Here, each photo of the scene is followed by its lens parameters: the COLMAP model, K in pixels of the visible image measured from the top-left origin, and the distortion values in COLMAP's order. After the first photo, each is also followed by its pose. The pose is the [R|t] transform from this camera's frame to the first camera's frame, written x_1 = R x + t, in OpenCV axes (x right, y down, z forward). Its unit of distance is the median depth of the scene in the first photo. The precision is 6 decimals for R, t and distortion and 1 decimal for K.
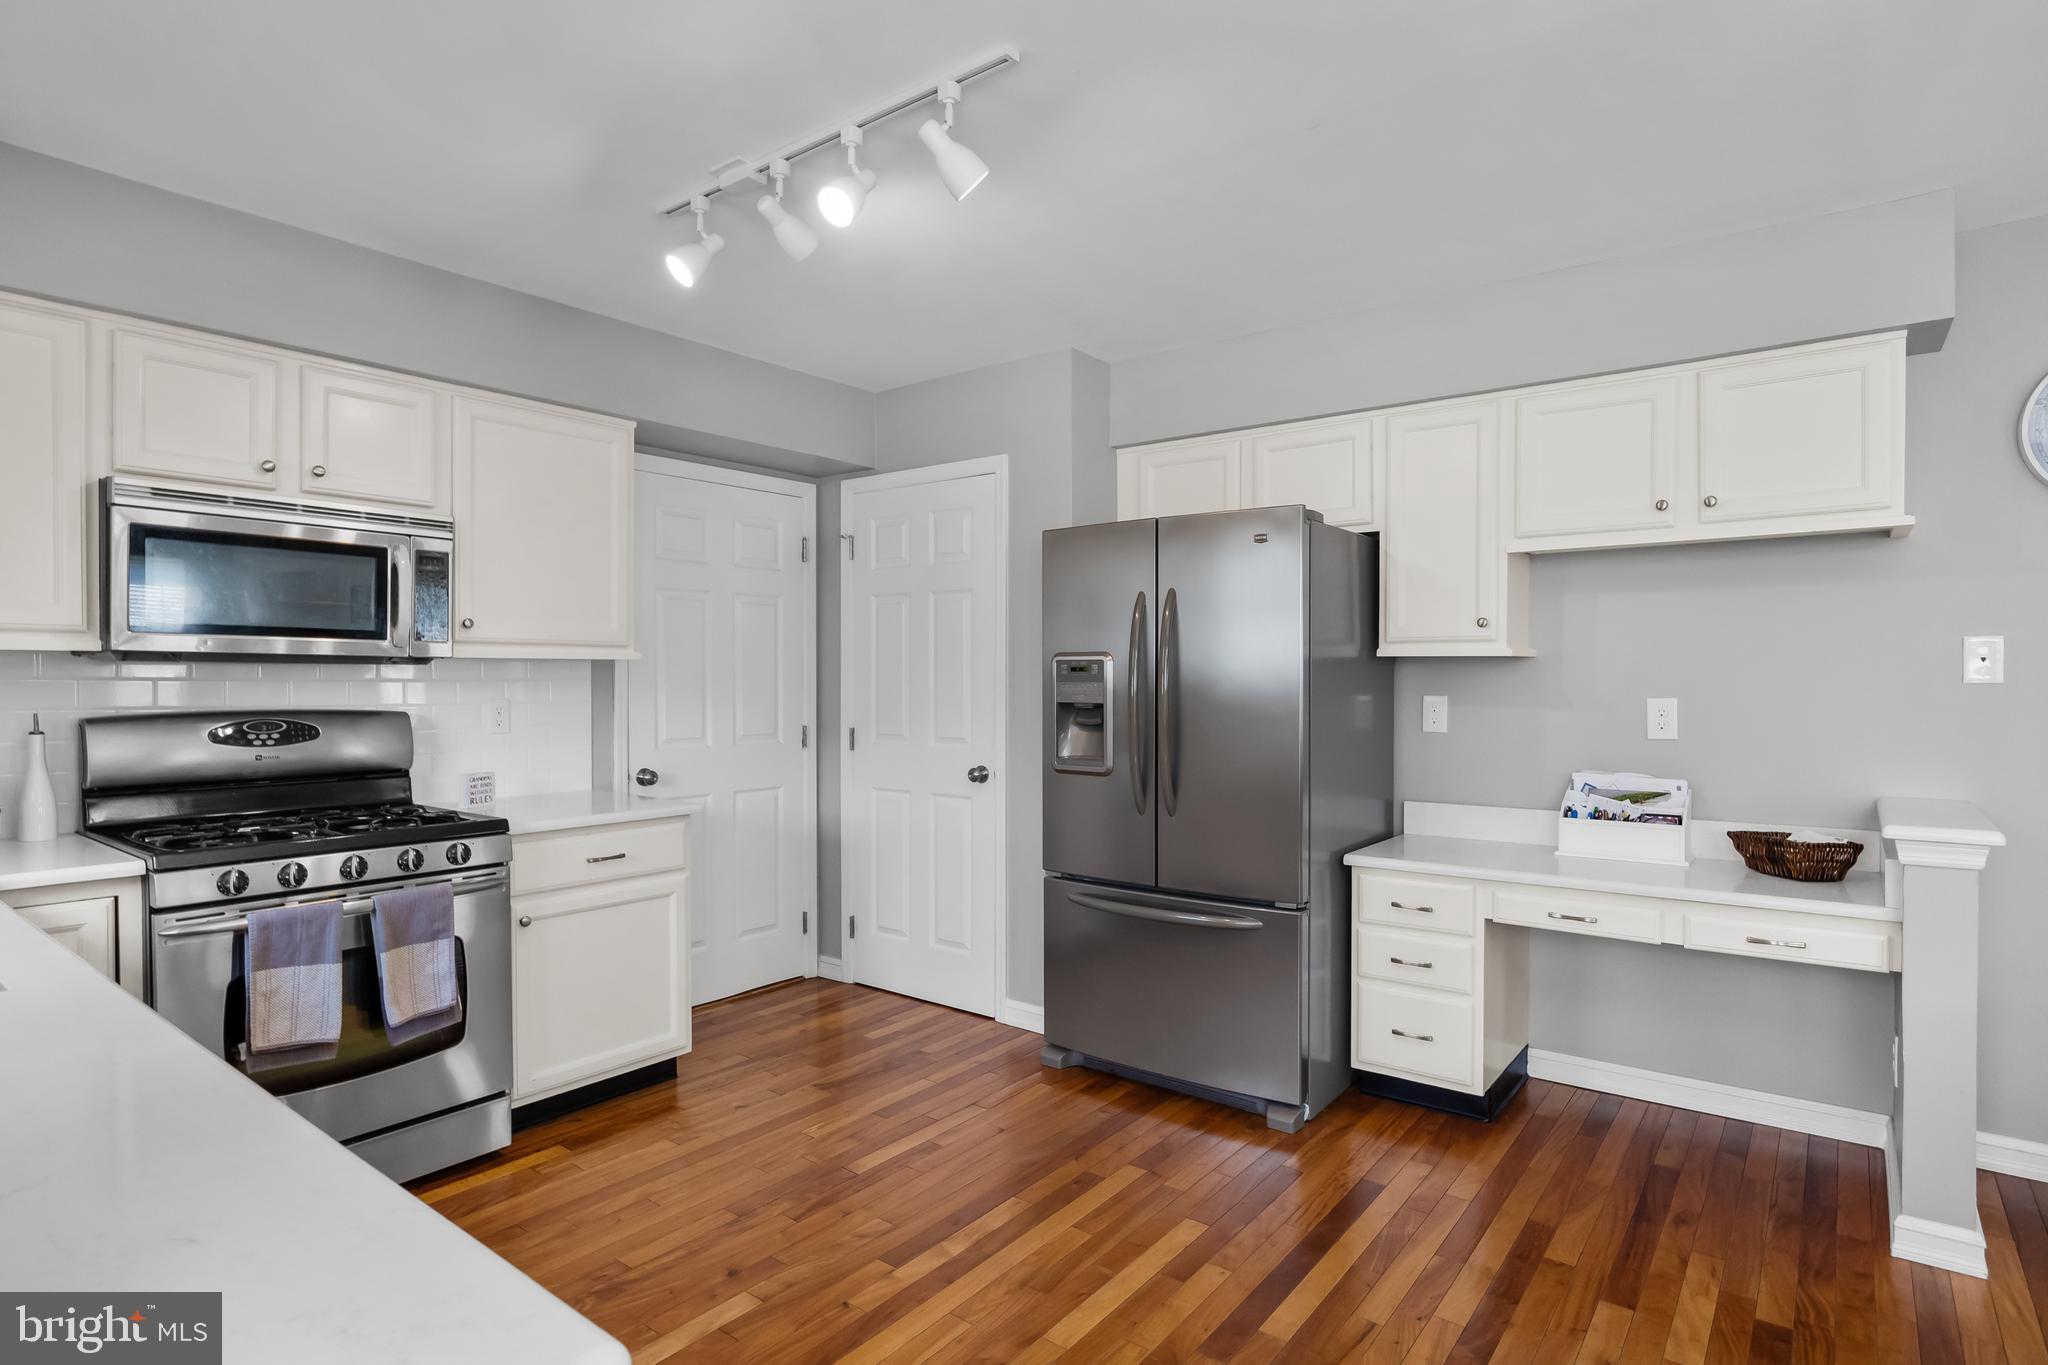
lens RADIAL K [[1096.6, 0, 1023.7], [0, 1096.6, 690.8], [0, 0, 1]] dist [-0.005122, 0.000816]
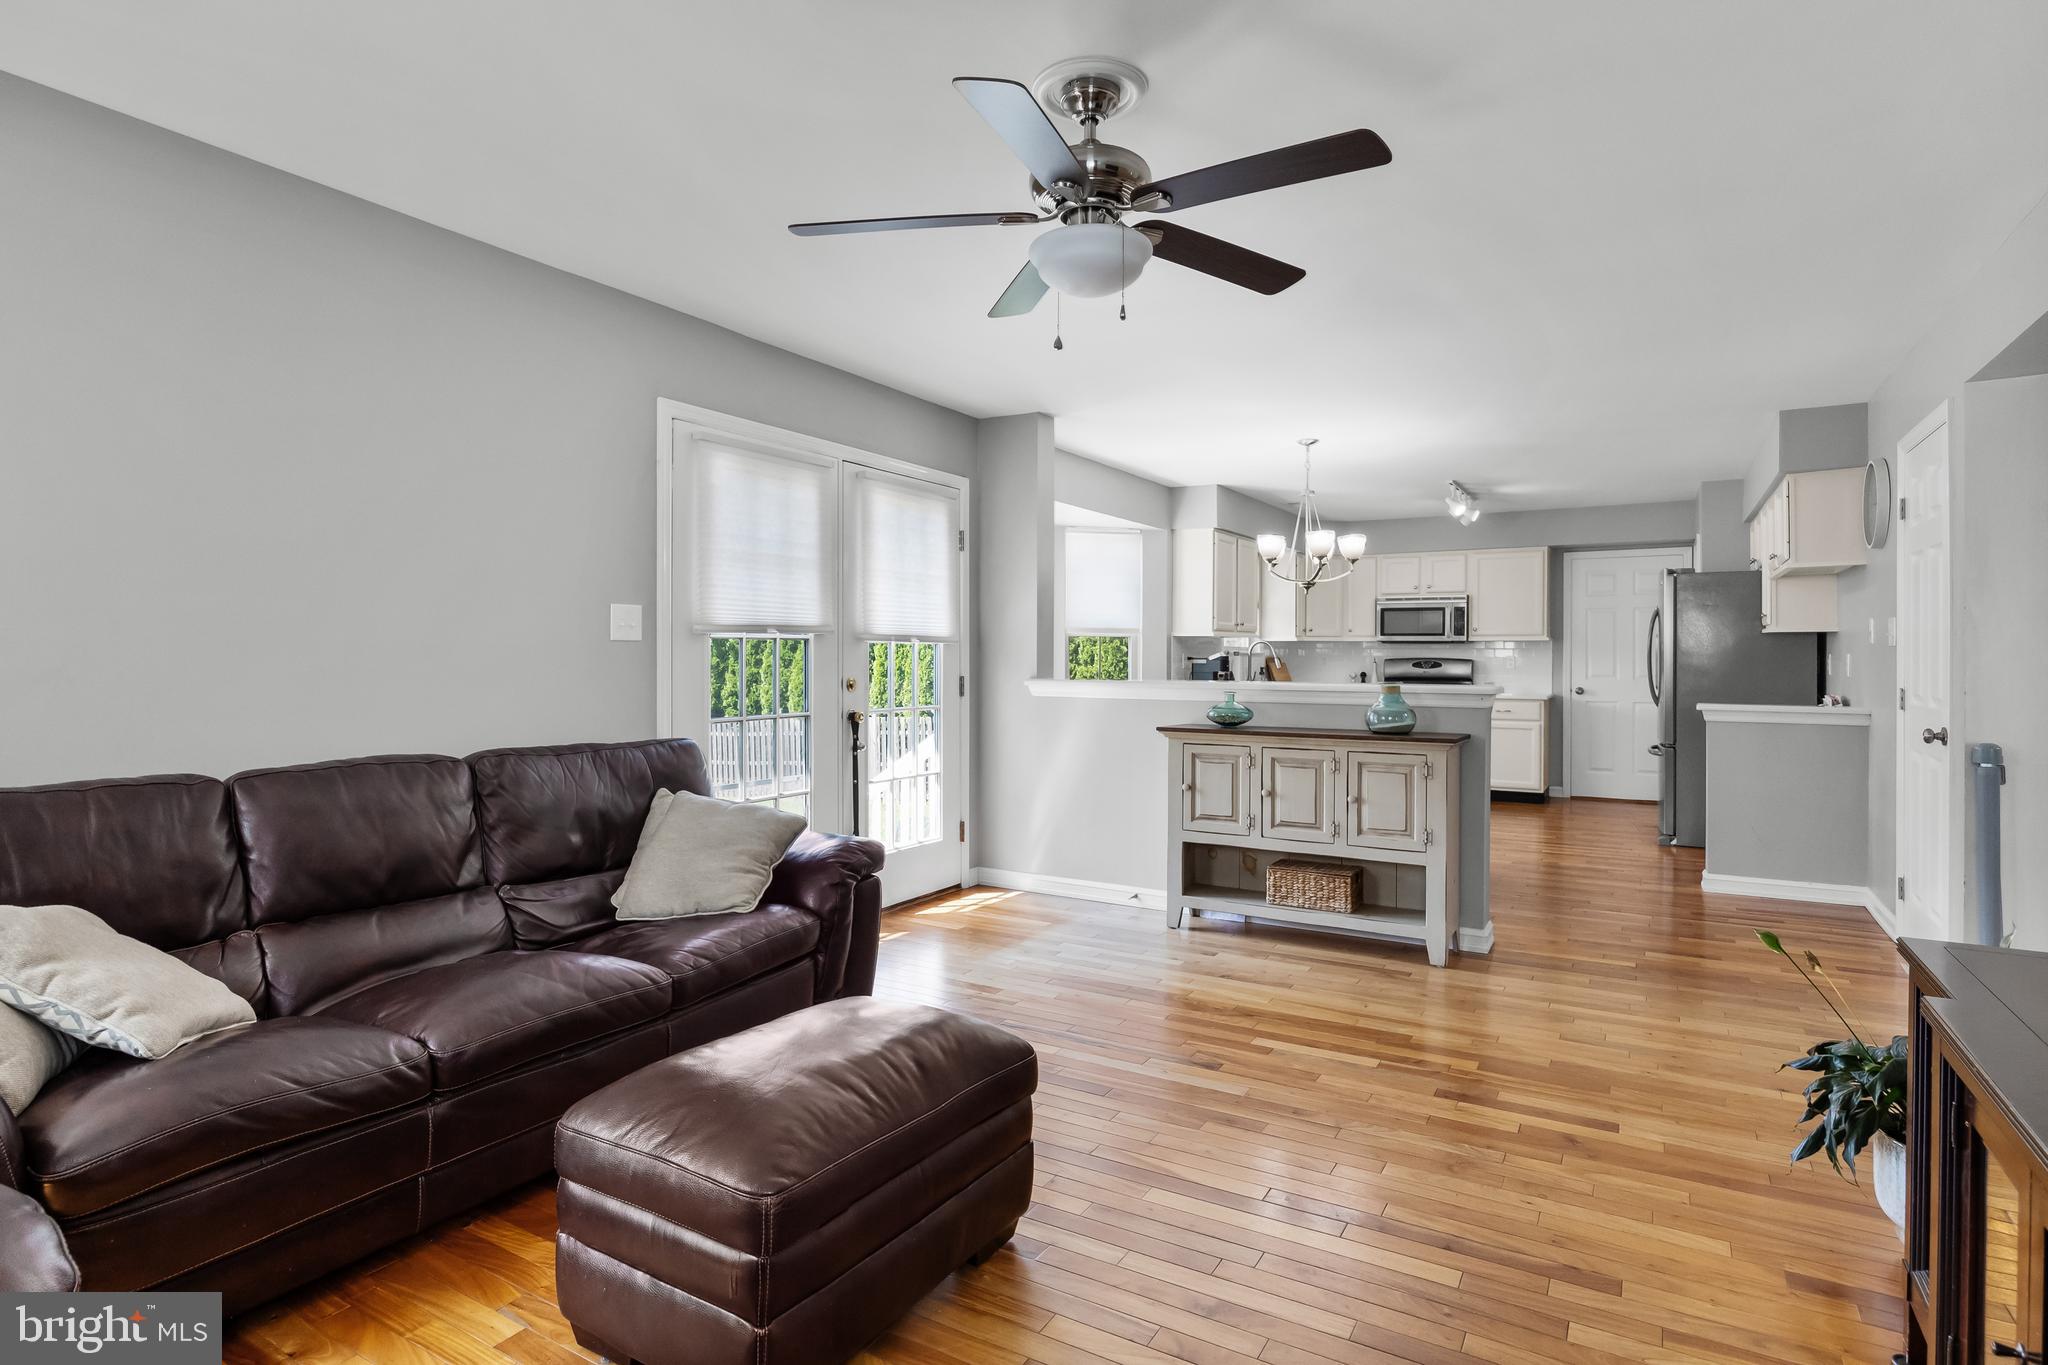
lens RADIAL K [[1061.0, 0, 1027.5], [0, 1061.0, 665.2], [0, 0, 1]] dist [-0.005972, -0.001780]
pose [[0.100055, 0.010102, -0.994931, 2.450709], [-0.014895, 0.999852, 0.008654, 0.031187], [0.994870, 0.013953, 0.100191, -0.565268]]
